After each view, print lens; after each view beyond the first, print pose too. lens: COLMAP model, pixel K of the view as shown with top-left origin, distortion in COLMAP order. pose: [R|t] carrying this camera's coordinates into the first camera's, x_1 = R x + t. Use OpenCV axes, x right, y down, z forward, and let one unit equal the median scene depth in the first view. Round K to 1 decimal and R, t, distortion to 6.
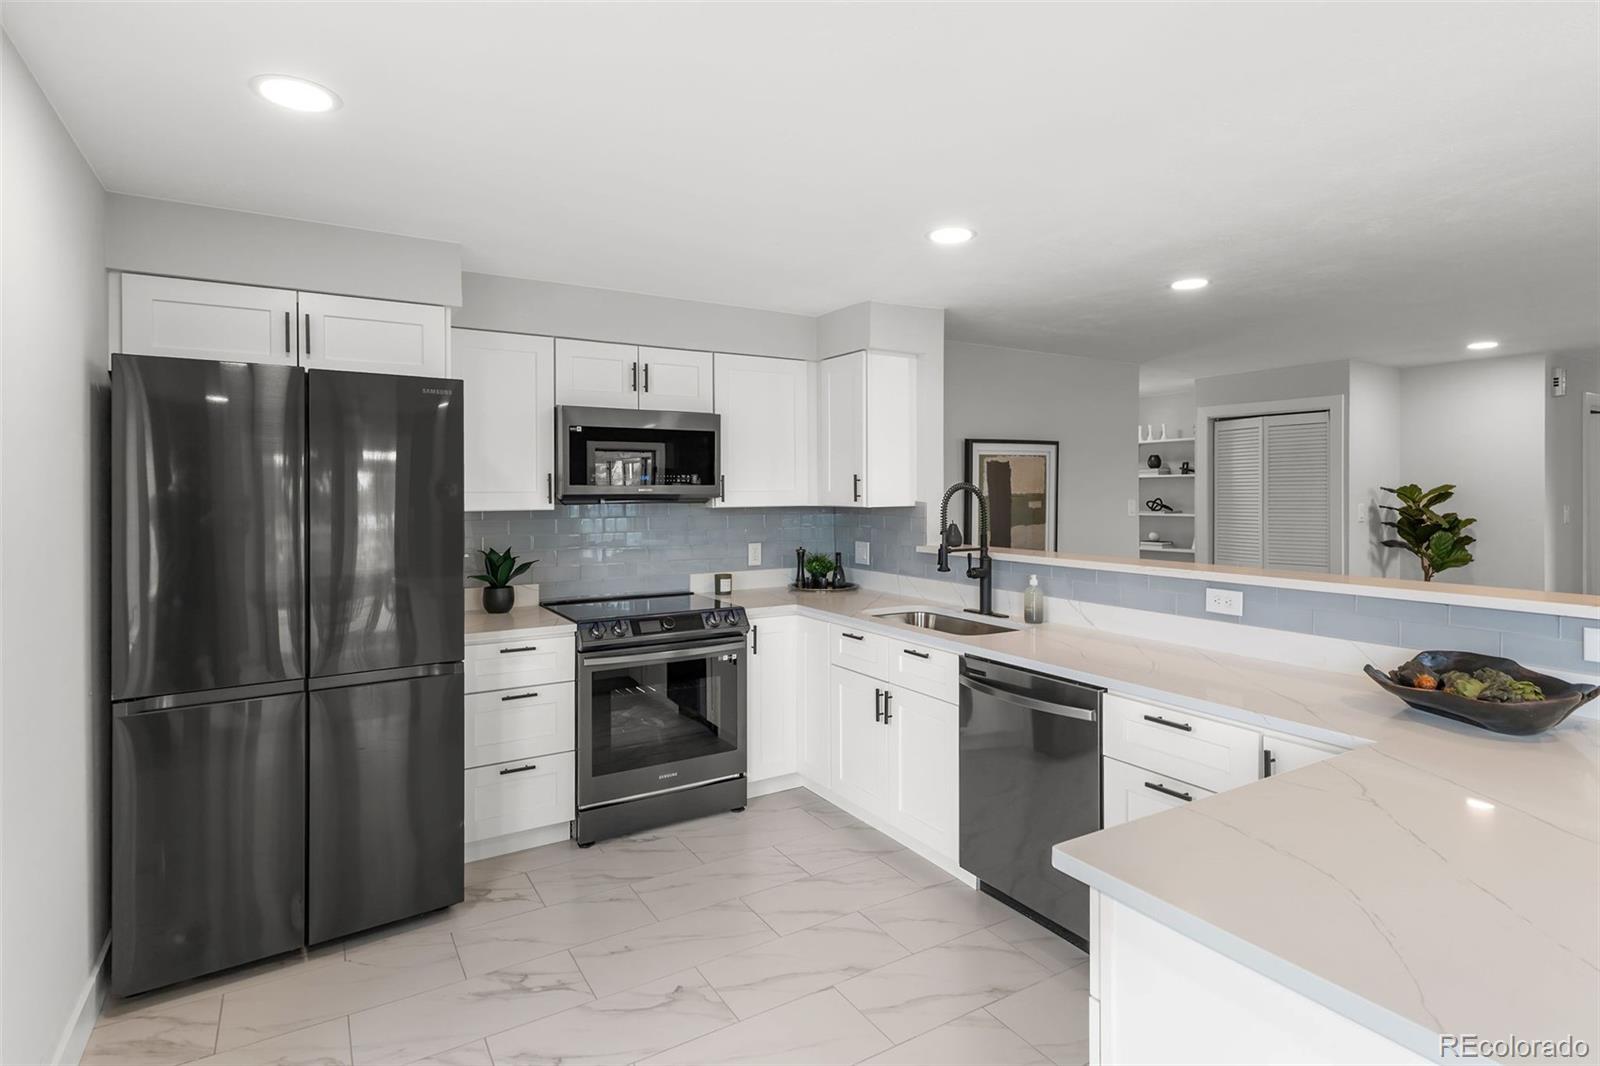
lens RADIAL K [[818.0, 0, 781.6], [0, 818.0, 495.6], [0, 0, 1]] dist [0.014773, -0.000427]
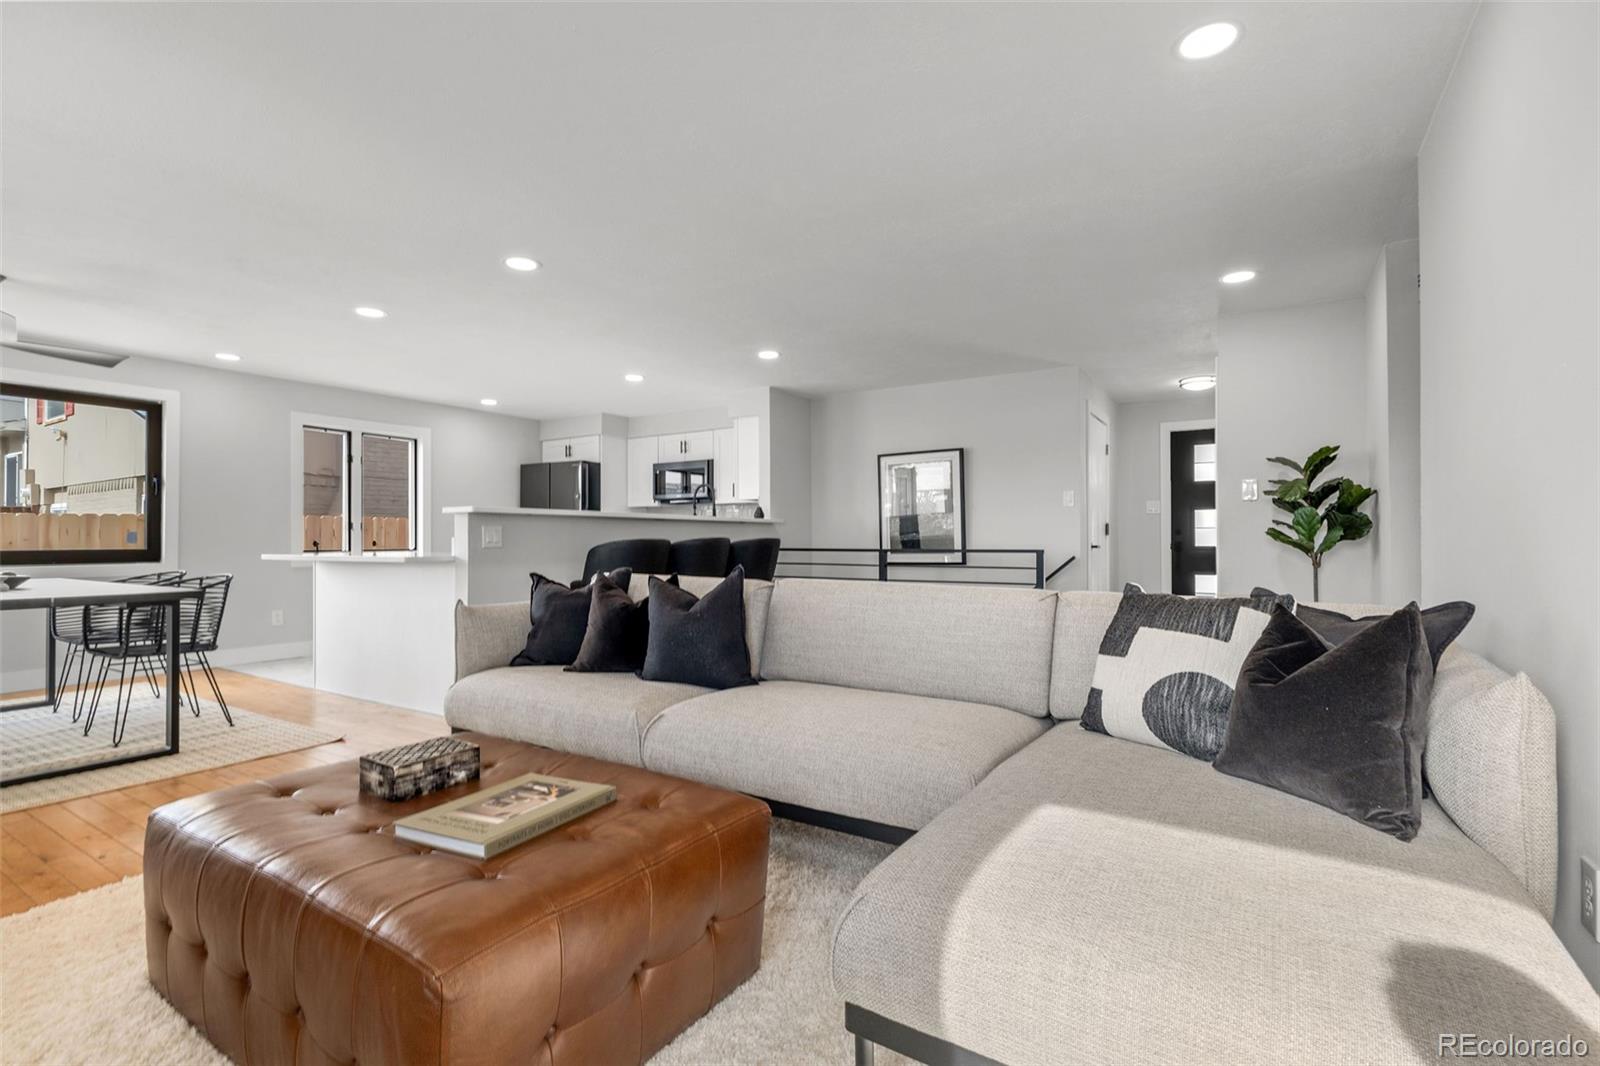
lens RADIAL K [[731.5, 0, 802.2], [0, 731.5, 536.0], [0, 0, 1]] dist [-0.002078, -0.001883]
pose [[0.461552, -0.006107, -0.887092, 1.765291], [-0.002363, 0.999964, -0.008113, 0.117645], [0.887110, 0.005841, 0.461521, 0.357495]]
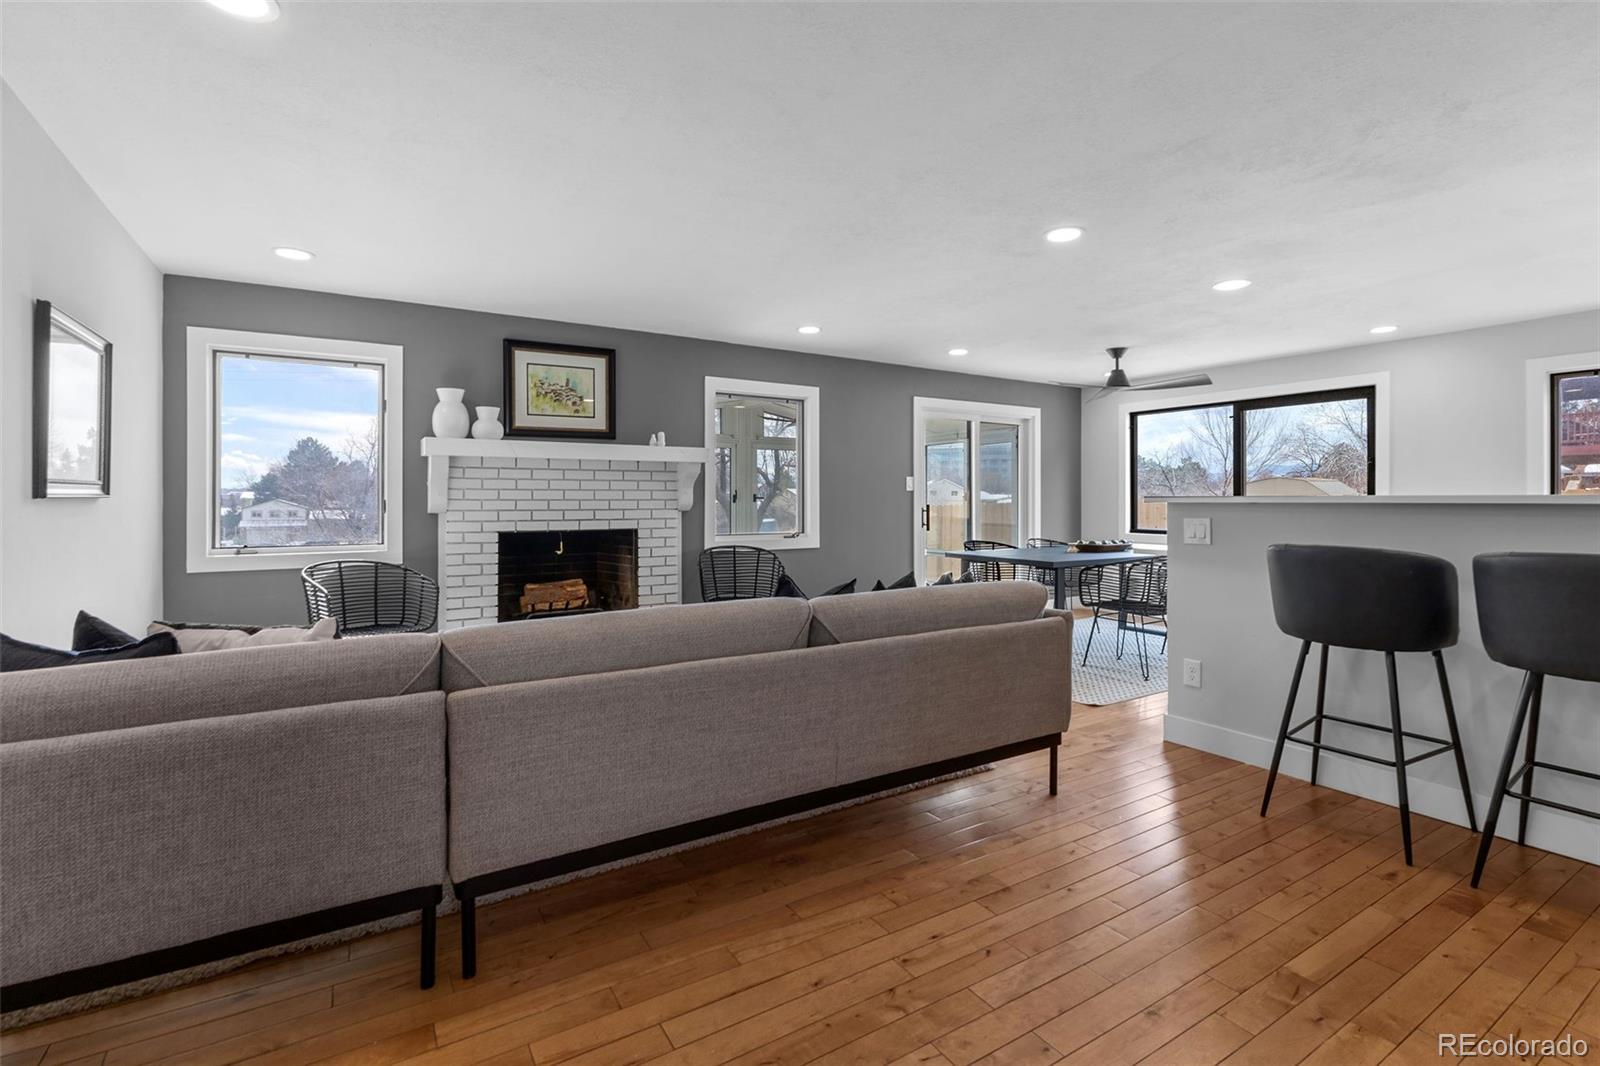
lens RADIAL K [[731.5, 0, 815.2], [0, 731.5, 496.6], [0, 0, 1]] dist [-0.002078, -0.001883]
pose [[-0.999640, 0.000598, -0.026835, 1.072433], [0.000791, 0.999974, -0.007176, 0.076650], [0.026830, -0.007195, -0.999614, 1.314502]]
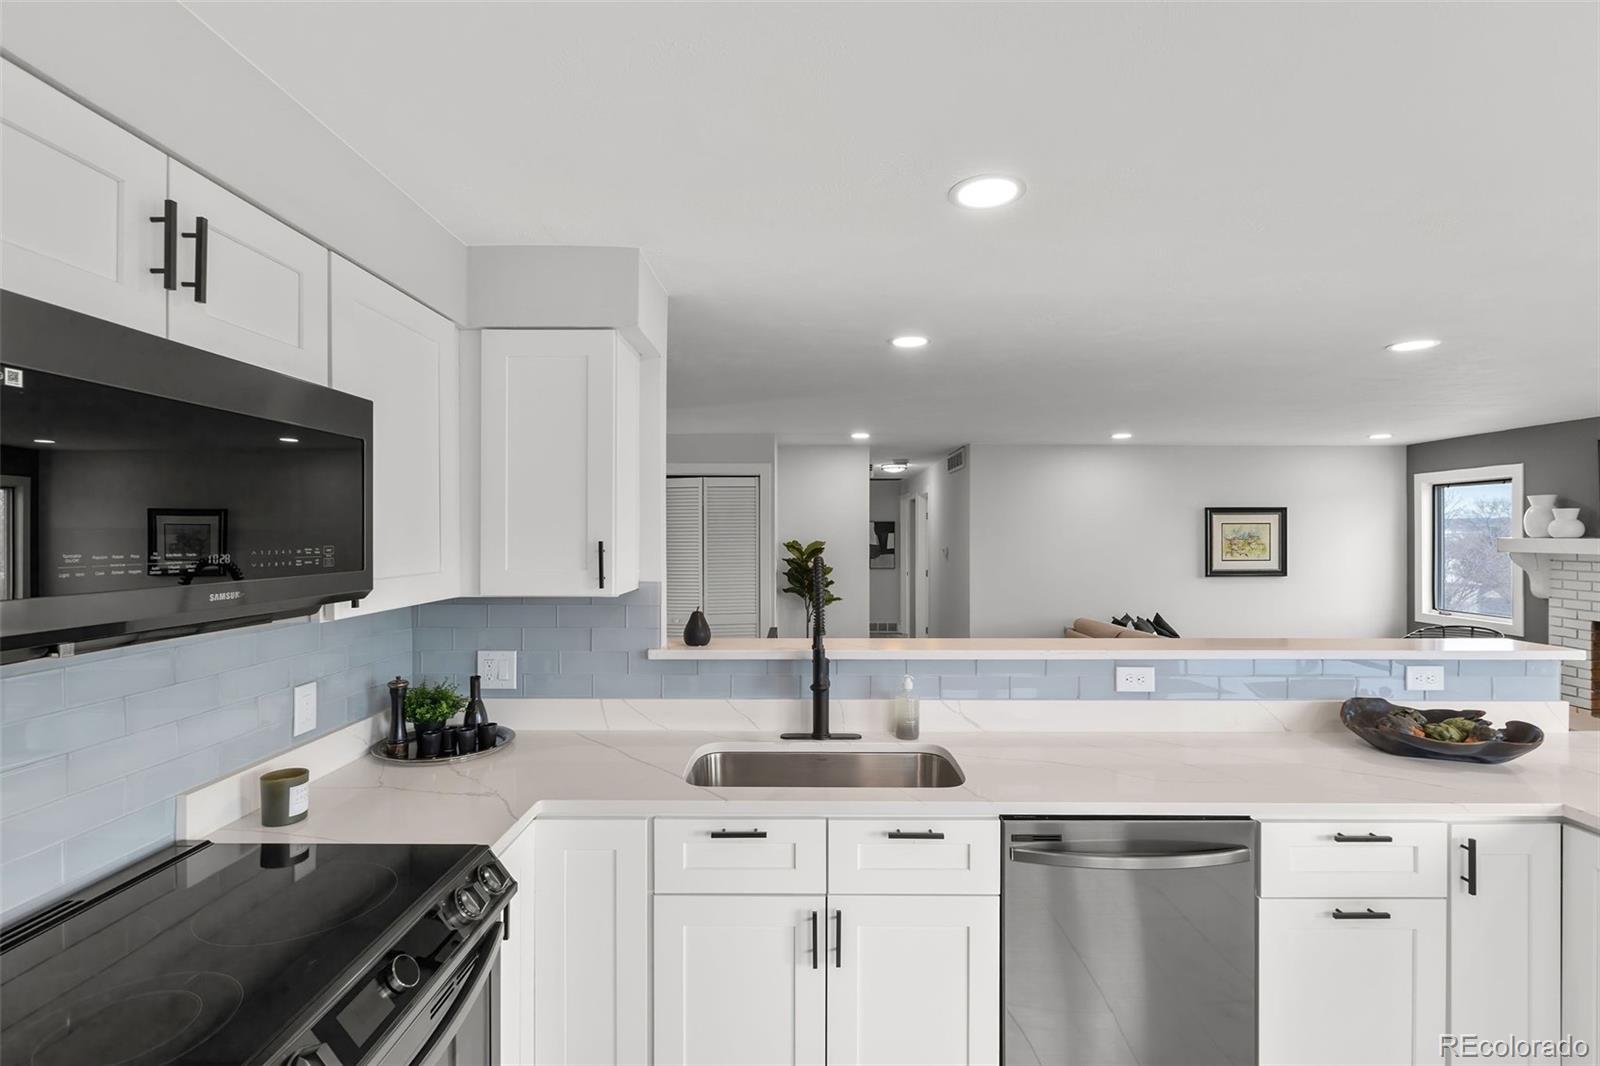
lens RADIAL K [[756.9, 0, 801.2], [0, 756.9, 530.2], [0, 0, 1]] dist [0.008816, -0.003914]
pose [[0.503759, 0.005451, 0.863827, -0.310229], [0.003975, 0.999955, -0.008628, -0.029256], [-0.863835, 0.007780, 0.503715, 0.631378]]
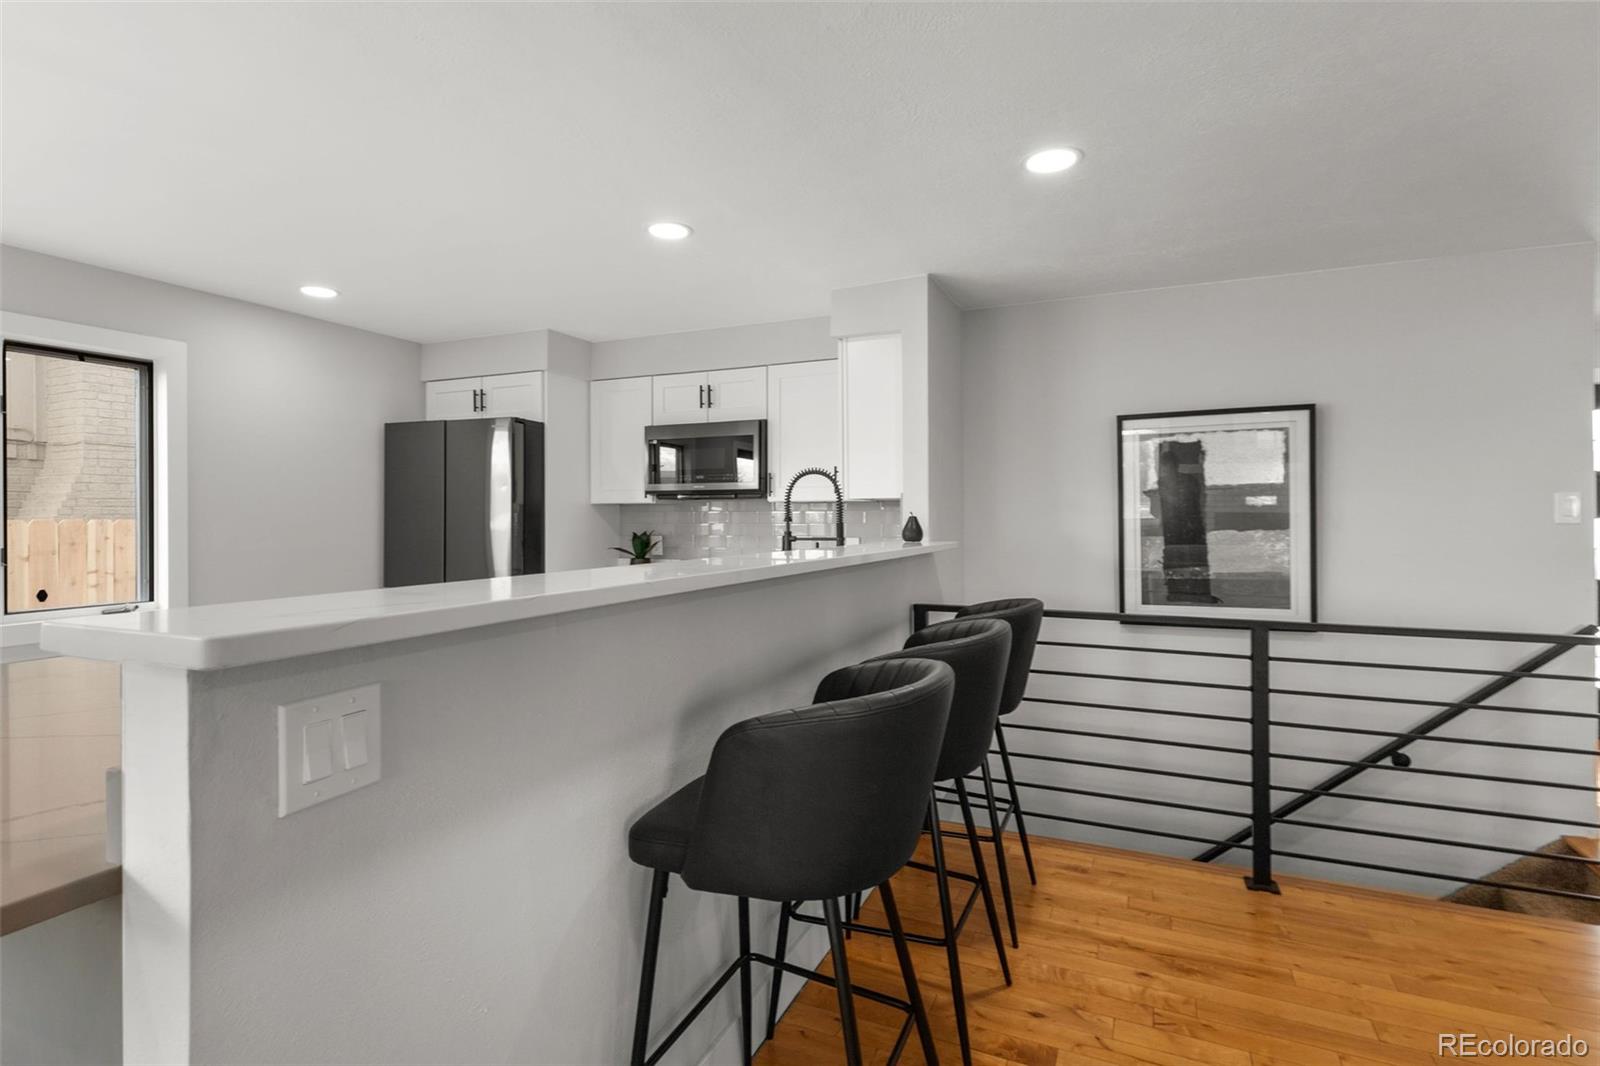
lens RADIAL K [[756.9, 0, 796.4], [0, 756.9, 526.1], [0, 0, 1]] dist [0.008816, -0.003914]
pose [[0.587664, 0.012936, -0.809002, 0.838419], [-0.003880, 0.999906, 0.013171, 0.036534], [0.809096, -0.004601, 0.587658, 0.433388]]
